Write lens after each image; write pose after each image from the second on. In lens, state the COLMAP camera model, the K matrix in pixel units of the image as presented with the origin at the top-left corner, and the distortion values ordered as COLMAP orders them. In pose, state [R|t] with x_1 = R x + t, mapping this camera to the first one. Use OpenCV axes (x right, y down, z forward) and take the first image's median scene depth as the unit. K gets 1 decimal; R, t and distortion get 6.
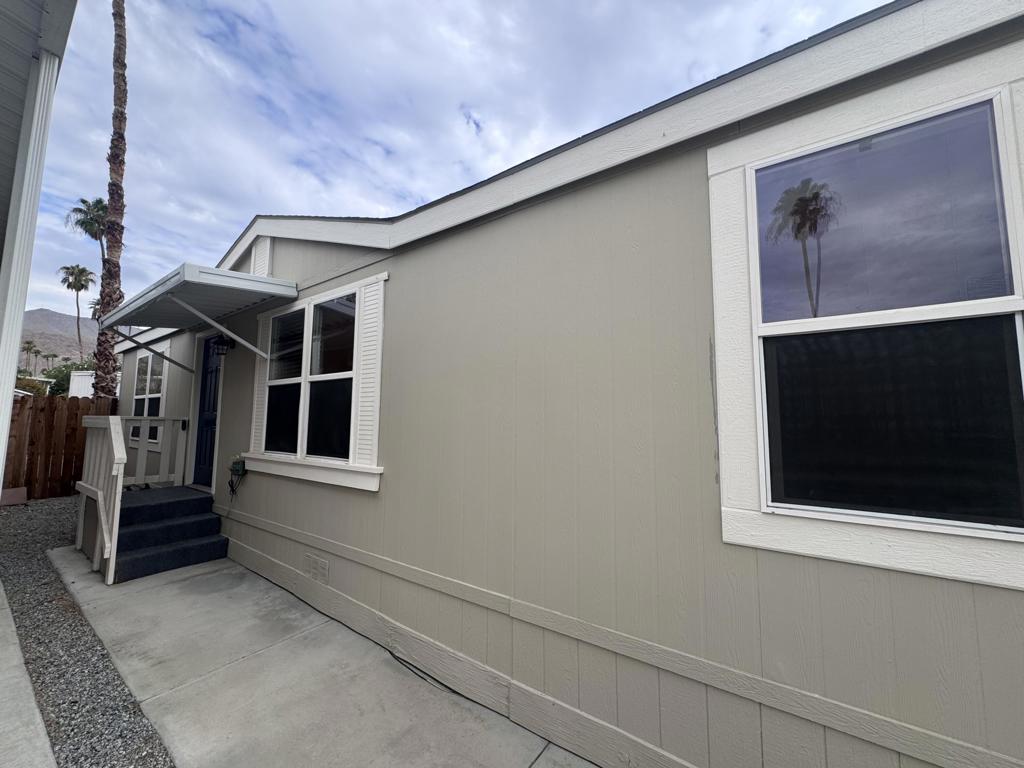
lens RADIAL K [[409.6, 0, 517.1], [0, 409.6, 379.7], [0, 0, 1]] dist [-0.001917, 0.000127]
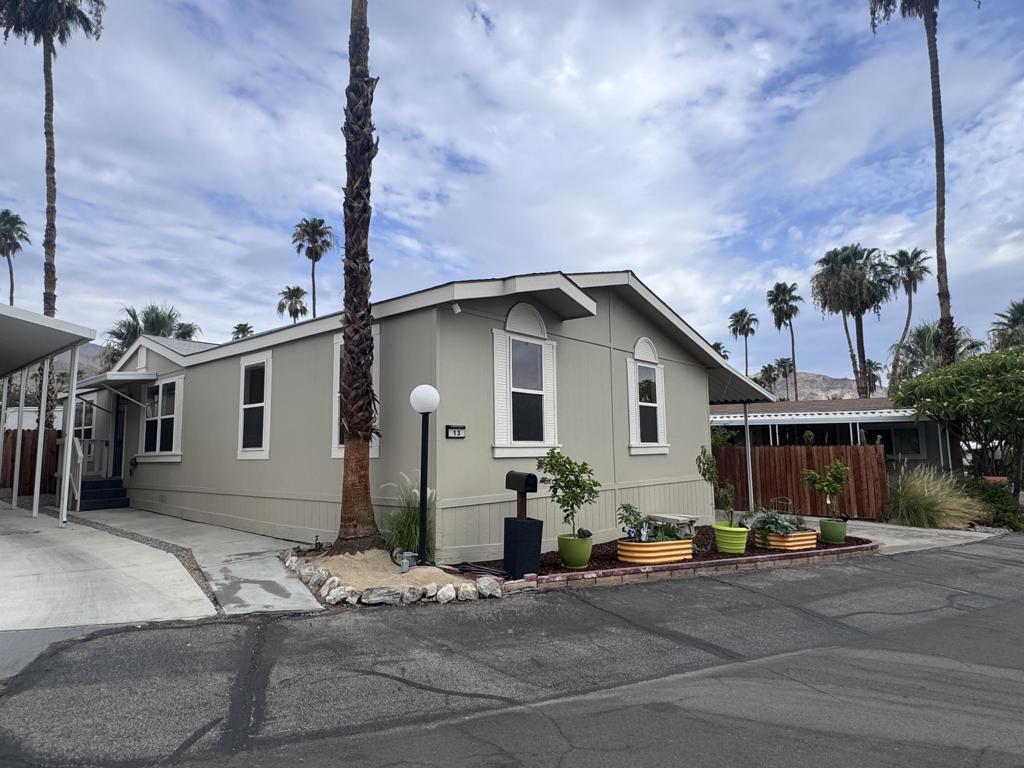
lens RADIAL K [[611.4, 0, 507.6], [0, 611.4, 384.1], [0, 0, 1]] dist [0.005221, -0.003558]
pose [[0.995545, -0.030596, -0.089188, 0.610293], [0.029738, 0.999498, -0.010936, -0.033988], [0.089478, 0.008235, 0.995955, -0.783782]]
